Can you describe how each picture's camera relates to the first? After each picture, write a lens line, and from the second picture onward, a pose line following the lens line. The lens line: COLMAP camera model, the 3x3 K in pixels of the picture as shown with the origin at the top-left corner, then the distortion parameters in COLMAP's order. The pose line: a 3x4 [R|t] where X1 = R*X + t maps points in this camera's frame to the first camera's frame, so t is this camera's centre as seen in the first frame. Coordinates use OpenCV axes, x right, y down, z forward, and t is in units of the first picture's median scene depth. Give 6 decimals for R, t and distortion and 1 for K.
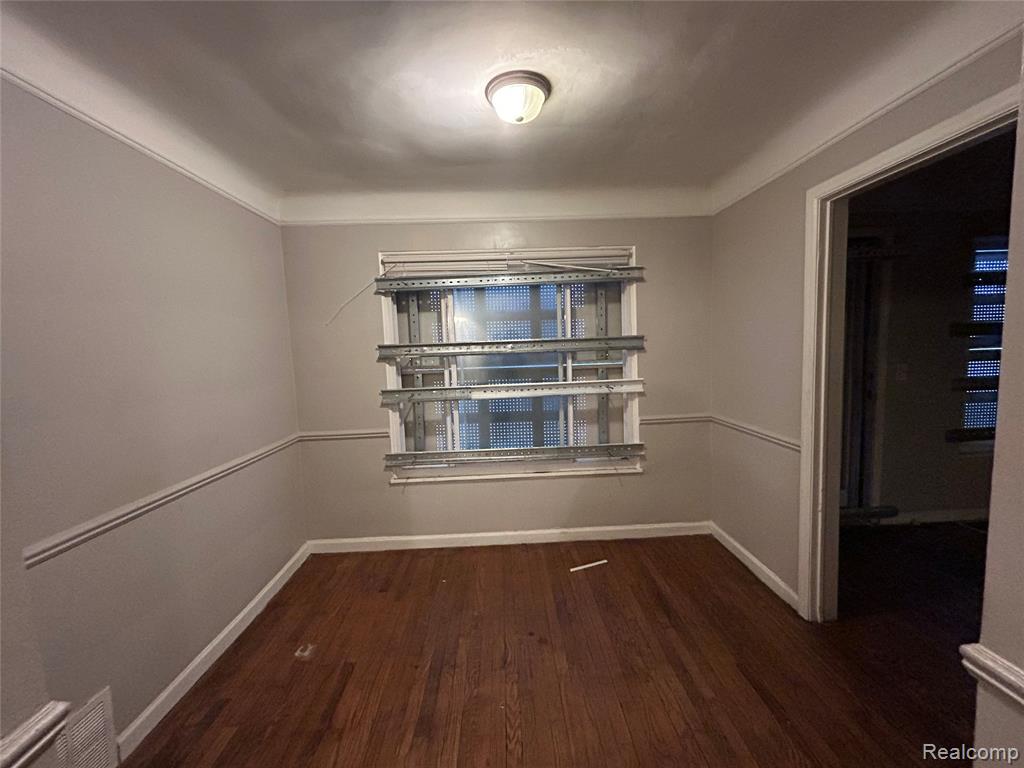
lens RADIAL K [[408.8, 0, 513.6], [0, 408.8, 381.9], [0, 0, 1]] dist [-0.000784, -0.000827]
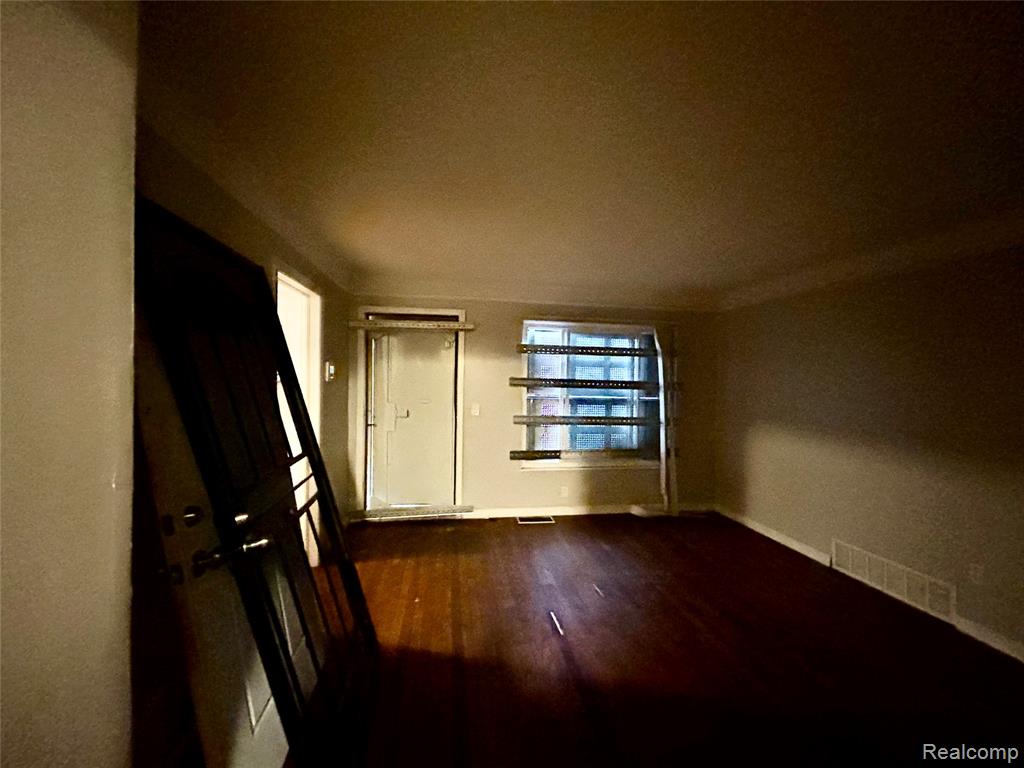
lens RADIAL K [[408.8, 0, 513.6], [0, 408.8, 381.9], [0, 0, 1]] dist [-0.000784, -0.000827]
pose [[0.990247, 0.055231, 0.127908, 0.896920], [-0.043581, 0.994791, -0.092152, 0.010552], [-0.132331, 0.085679, 0.987496, -0.446155]]
